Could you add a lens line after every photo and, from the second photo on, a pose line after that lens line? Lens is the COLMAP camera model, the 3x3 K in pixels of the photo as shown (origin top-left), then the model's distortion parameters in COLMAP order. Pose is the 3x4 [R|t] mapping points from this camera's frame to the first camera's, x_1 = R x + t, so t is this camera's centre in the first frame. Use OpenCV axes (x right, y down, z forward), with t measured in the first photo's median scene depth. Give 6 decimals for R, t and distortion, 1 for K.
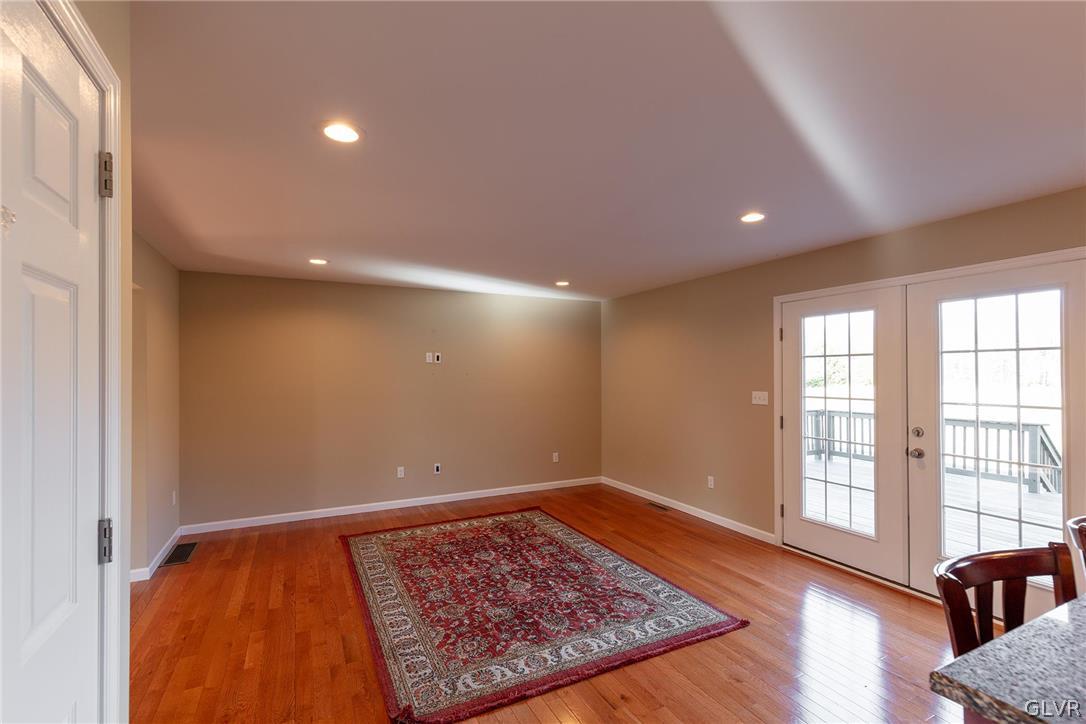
lens RADIAL K [[486.8, 0, 539.4], [0, 486.8, 369.2], [0, 0, 1]] dist [0.003682, 0.000672]
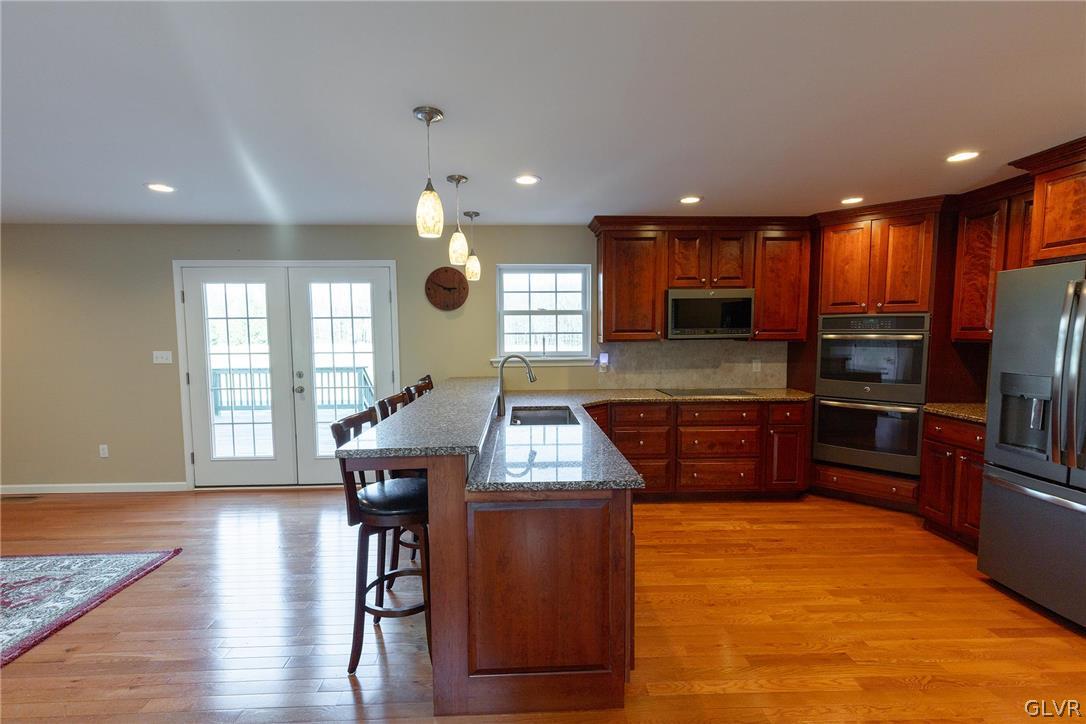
lens RADIAL K [[486.8, 0, 539.4], [0, 486.8, 369.2], [0, 0, 1]] dist [0.003682, 0.000672]
pose [[0.411600, -0.069951, 0.908676, -0.207133], [-0.002723, 0.996951, 0.077980, 0.001894], [-0.911360, -0.034571, 0.410155, -0.197592]]
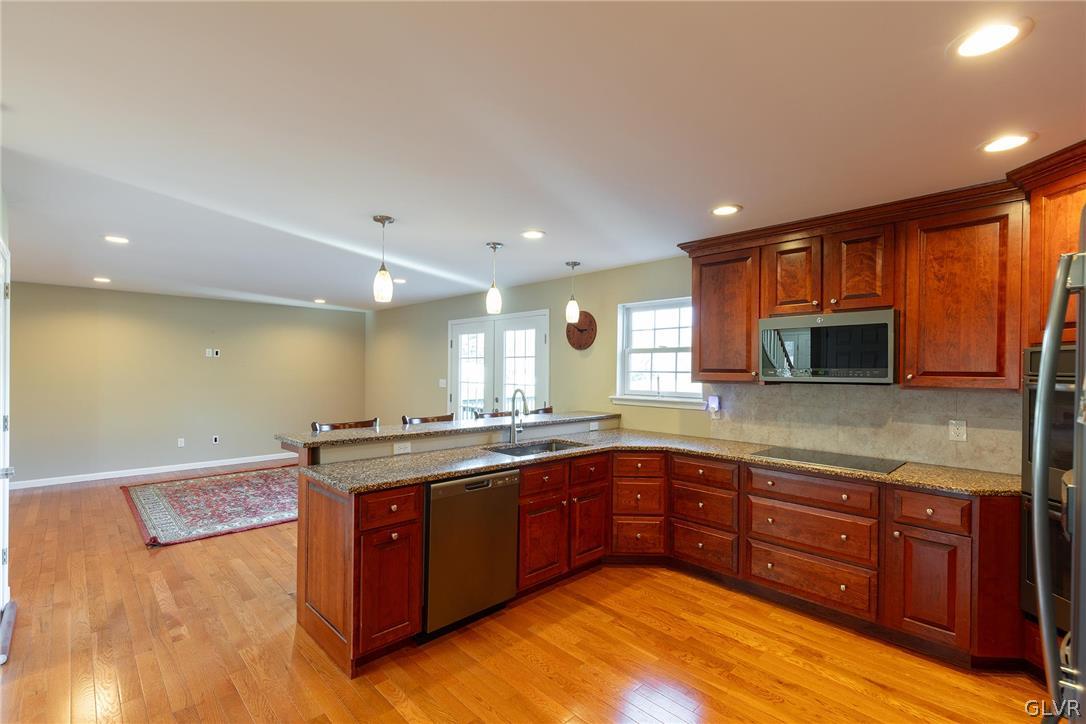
lens RADIAL K [[486.8, 0, 539.4], [0, 486.8, 369.2], [0, 0, 1]] dist [0.003682, 0.000672]
pose [[0.954380, 0.011112, 0.298389, 0.365387], [-0.014138, 0.999868, 0.007985, -0.005367], [-0.298261, -0.011839, 0.954411, -0.797187]]
